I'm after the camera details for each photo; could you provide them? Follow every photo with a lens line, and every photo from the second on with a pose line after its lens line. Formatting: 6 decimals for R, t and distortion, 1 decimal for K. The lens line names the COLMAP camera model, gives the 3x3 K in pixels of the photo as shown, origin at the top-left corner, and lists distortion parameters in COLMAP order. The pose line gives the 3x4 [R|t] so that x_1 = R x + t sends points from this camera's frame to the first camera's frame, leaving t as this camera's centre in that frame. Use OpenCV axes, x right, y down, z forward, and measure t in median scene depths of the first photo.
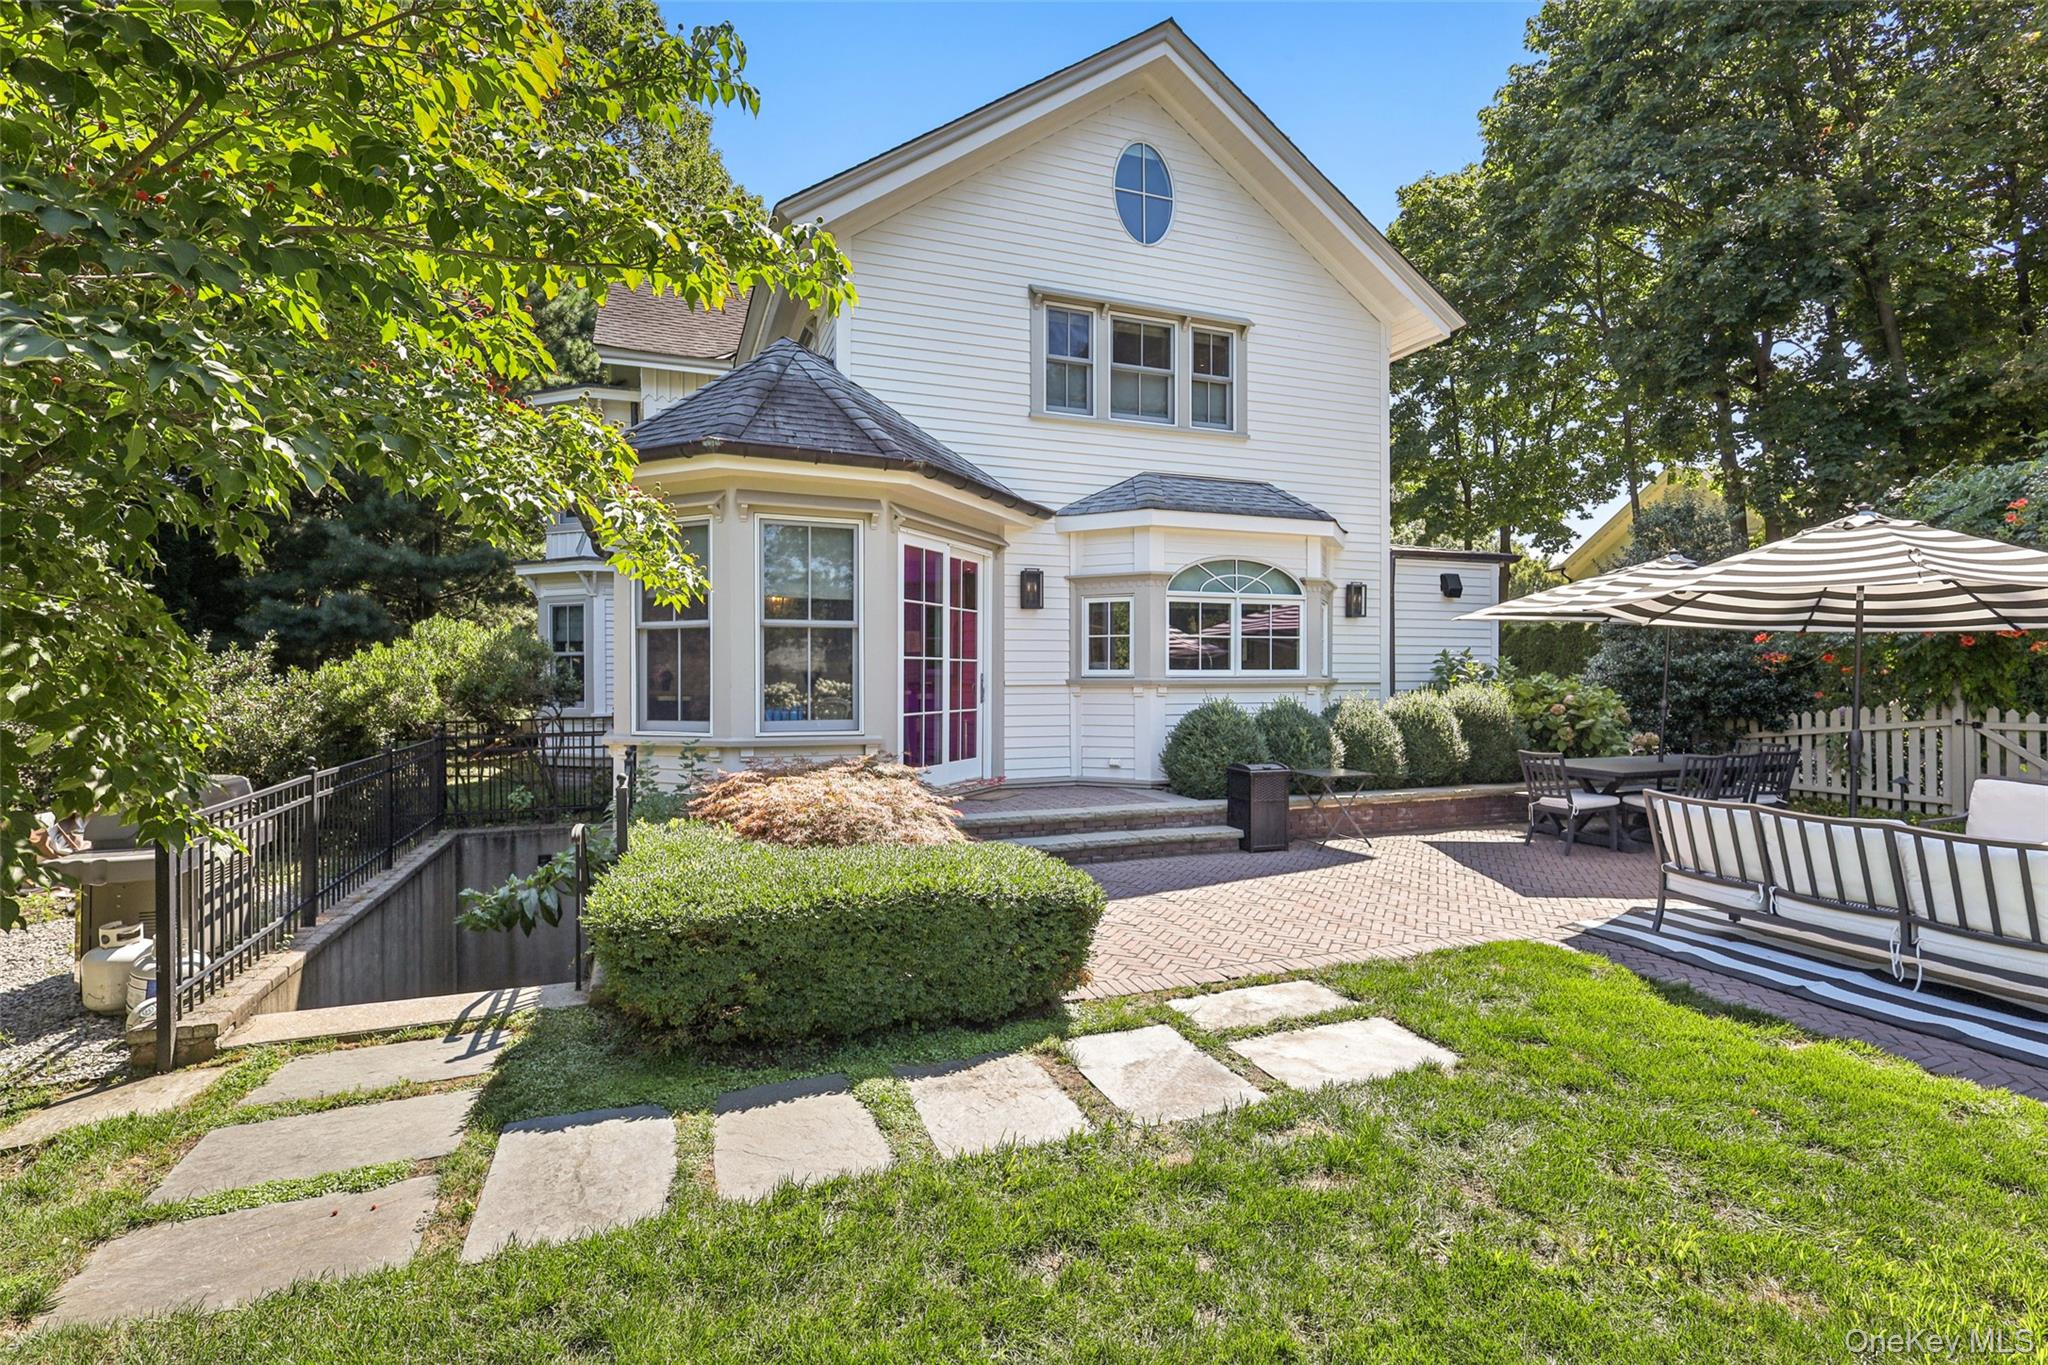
lens RADIAL K [[962.1, 0, 1037.1], [0, 962.1, 680.0], [0, 0, 1]] dist [-0.004665, 0.000679]
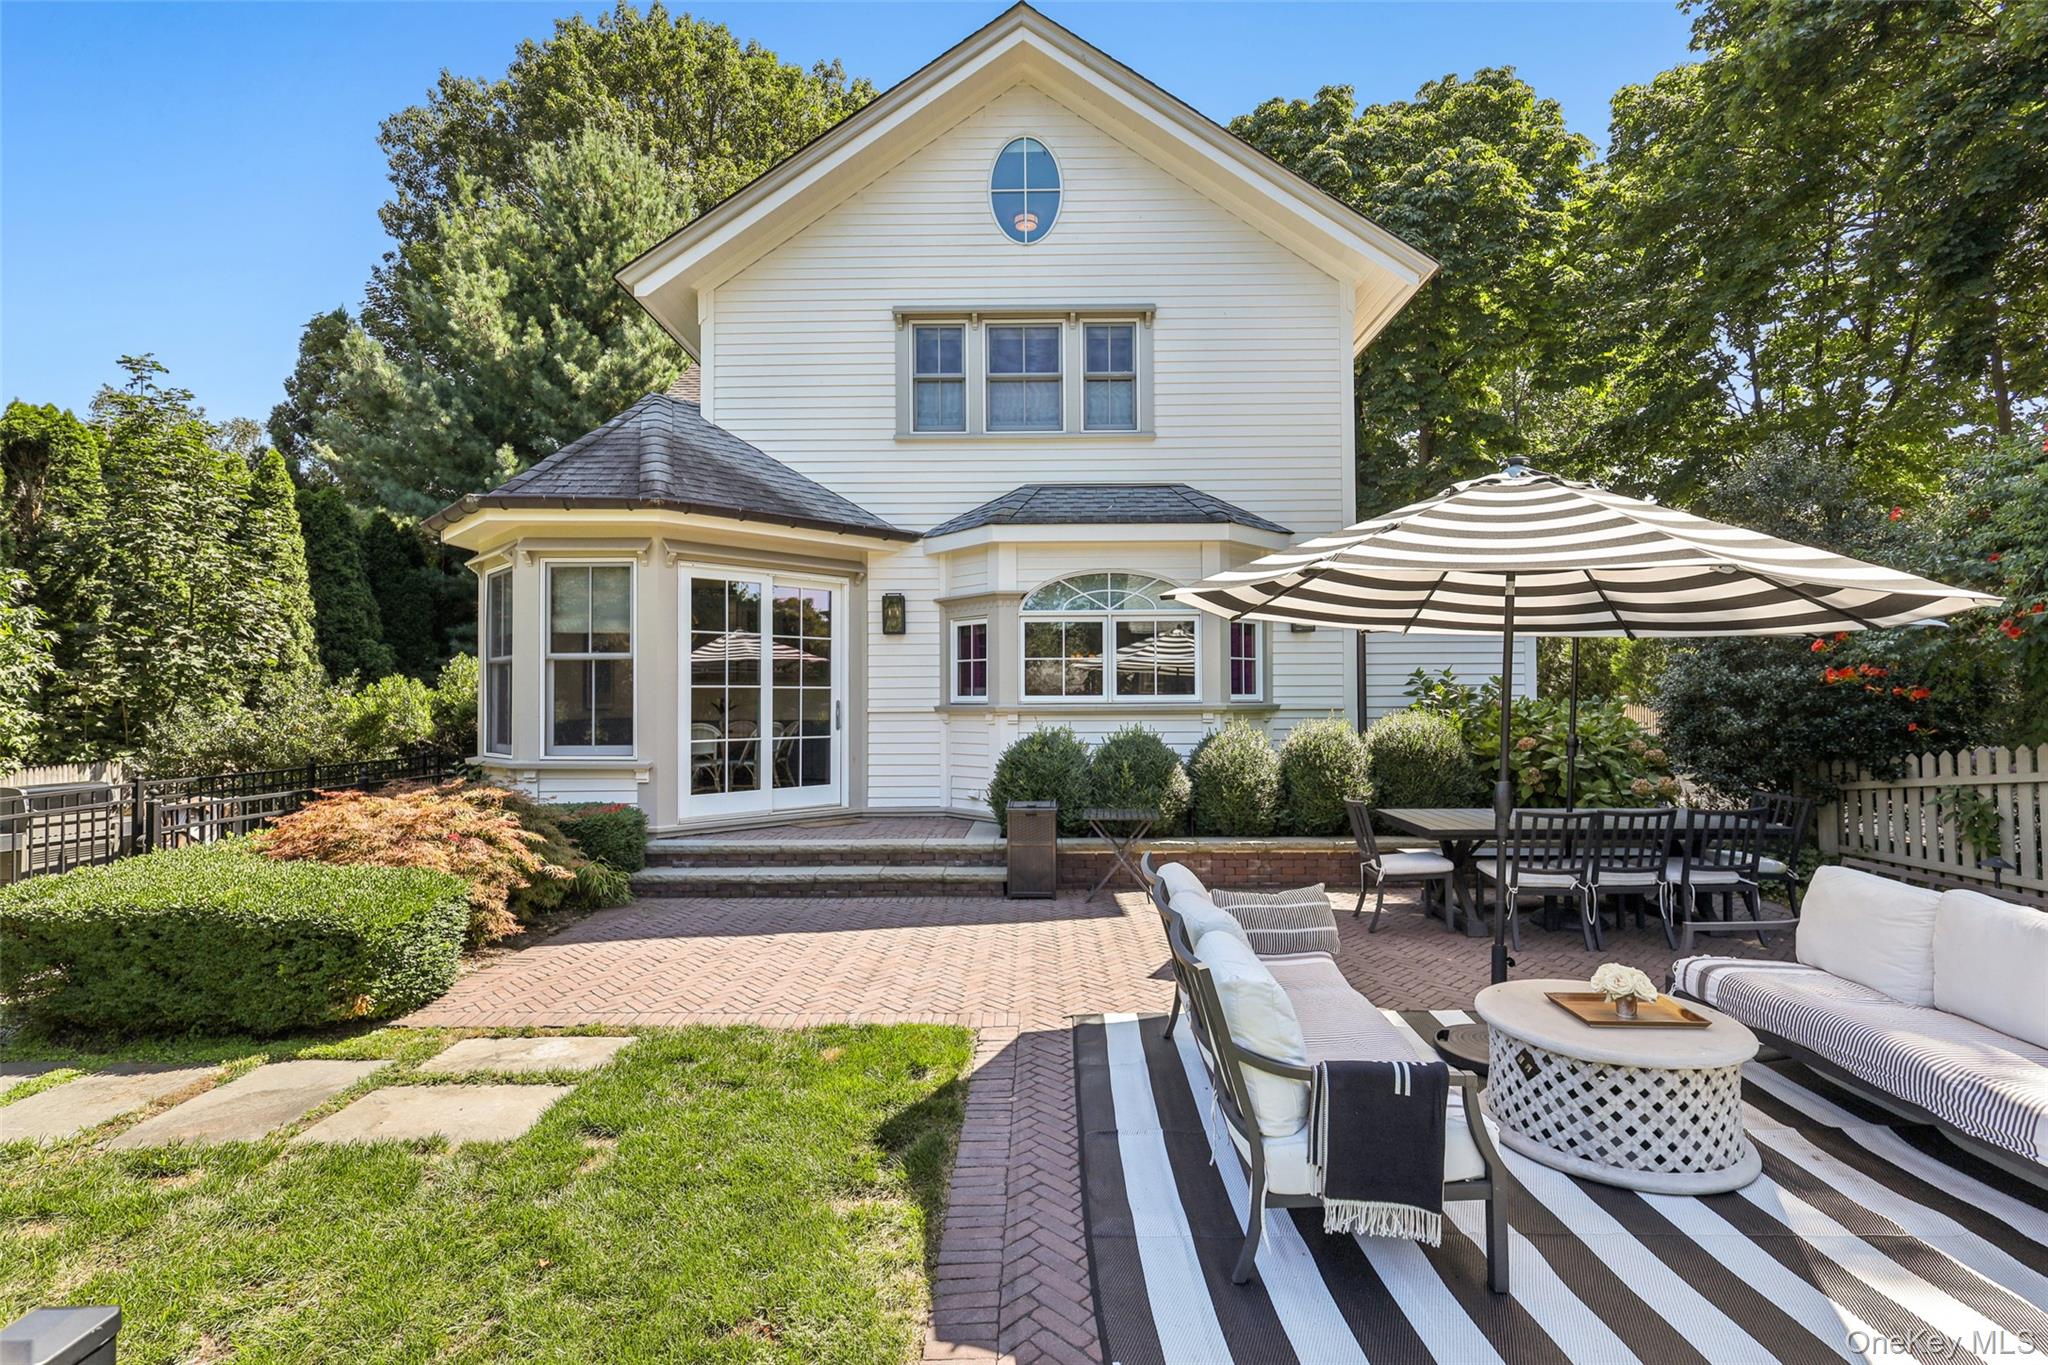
lens RADIAL K [[962.1, 0, 1033.6], [0, 962.1, 689.4], [0, 0, 1]] dist [-0.004665, 0.000679]
pose [[0.928453, -0.007511, -0.371374, 0.489791], [0.002364, 0.999895, -0.014314, -0.003534], [0.371442, 0.012412, 0.928373, 0.141789]]
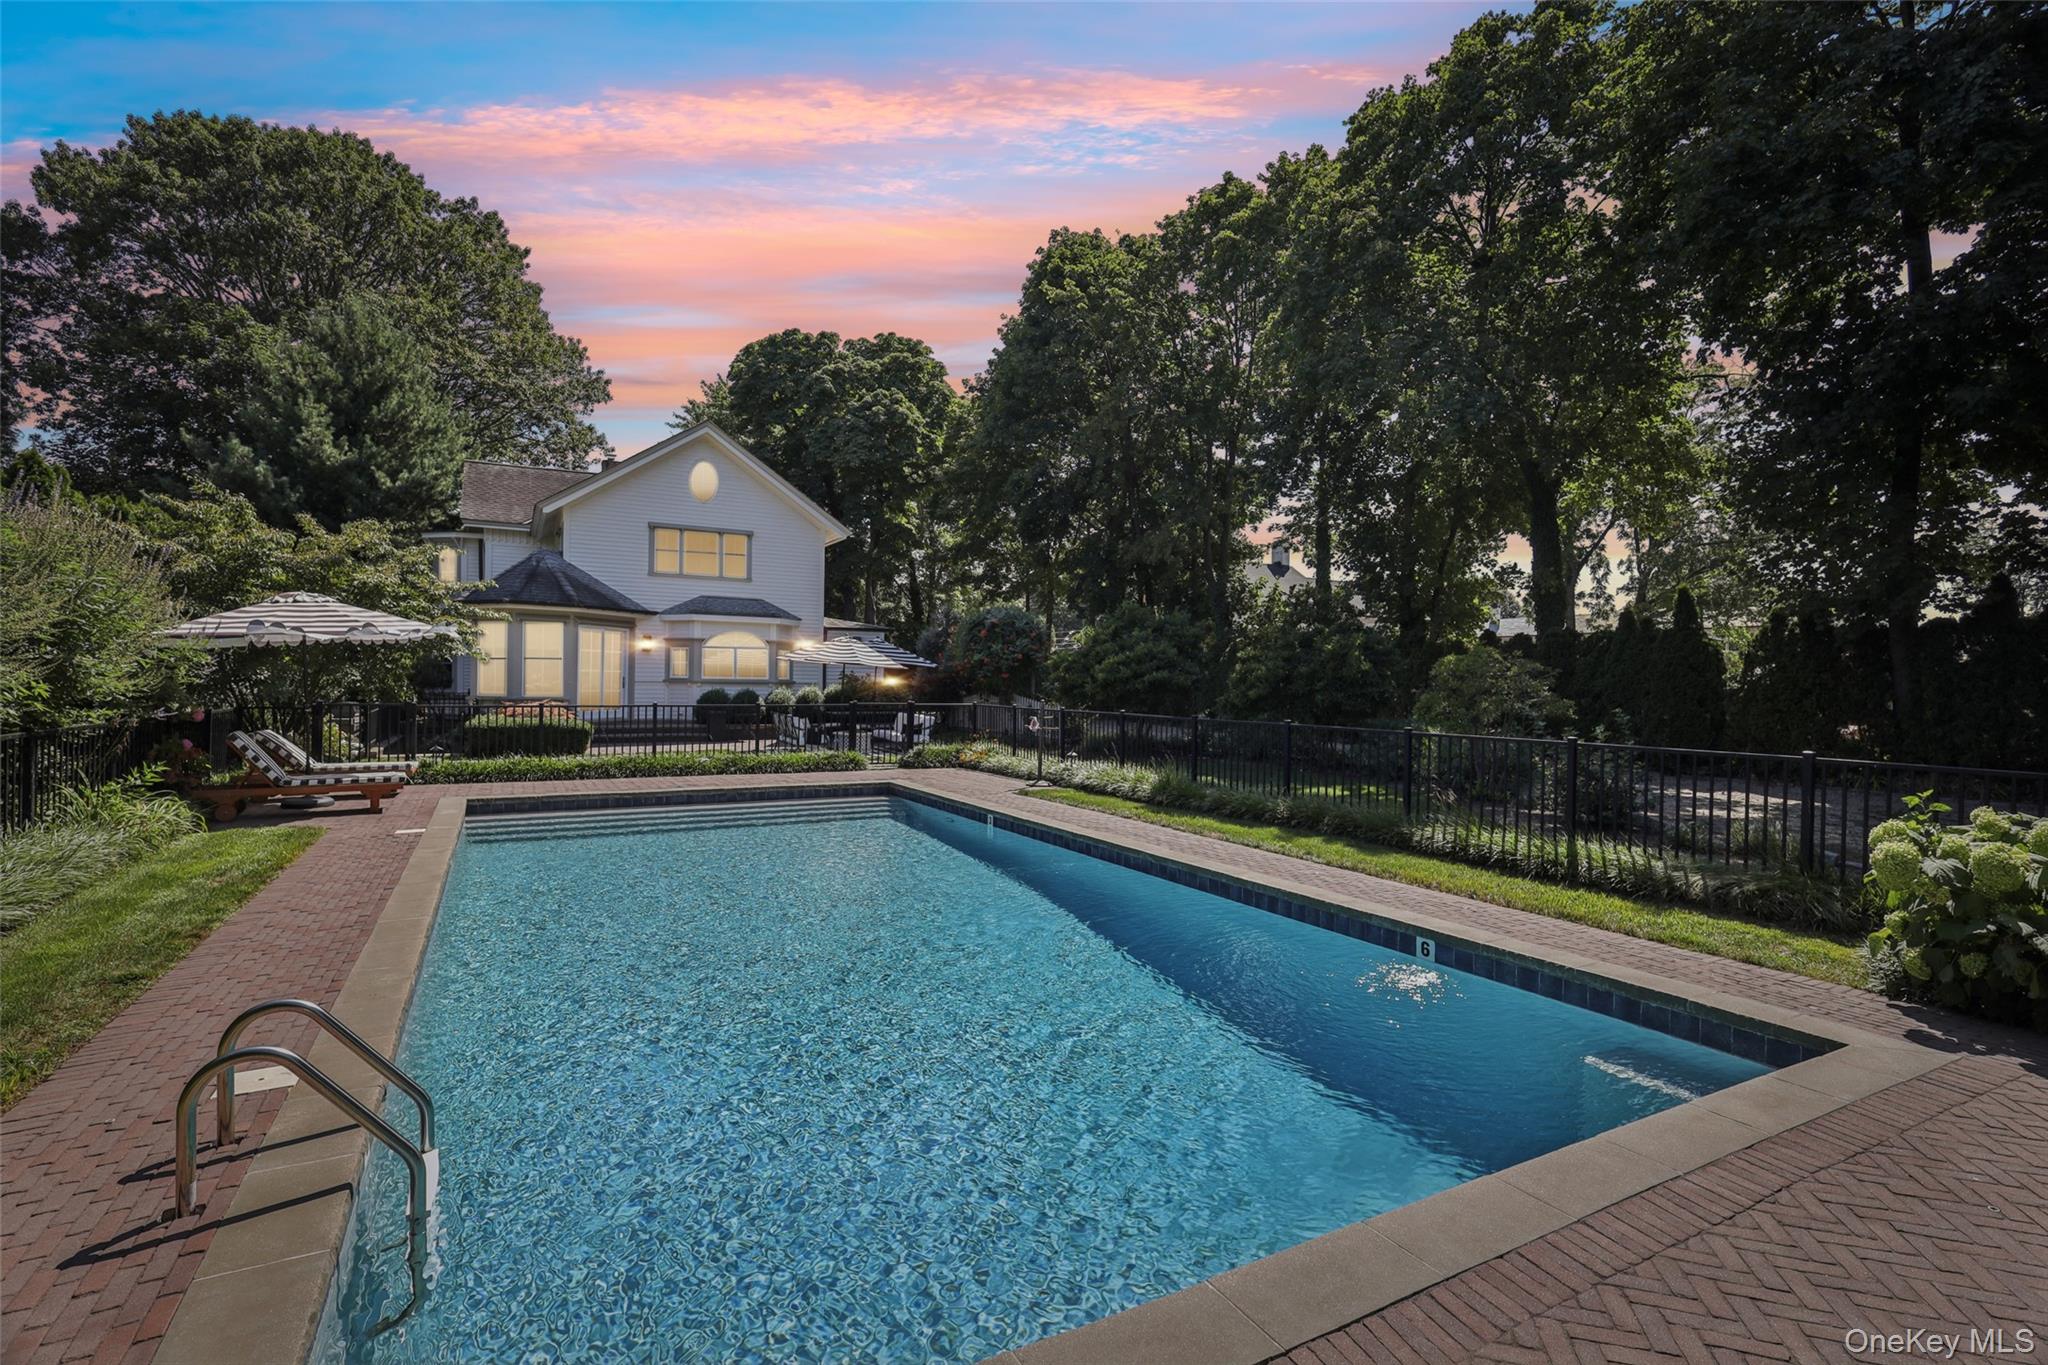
lens RADIAL K [[962.1, 0, 1023.3], [0, 962.1, 682.4], [0, 0, 1]] dist [-0.004665, 0.000679]
pose [[0.992338, 0.015505, 0.122576, 0.656536], [-0.015827, 0.999873, 0.001656, -0.014339], [-0.122535, -0.003583, 0.992458, -1.594187]]
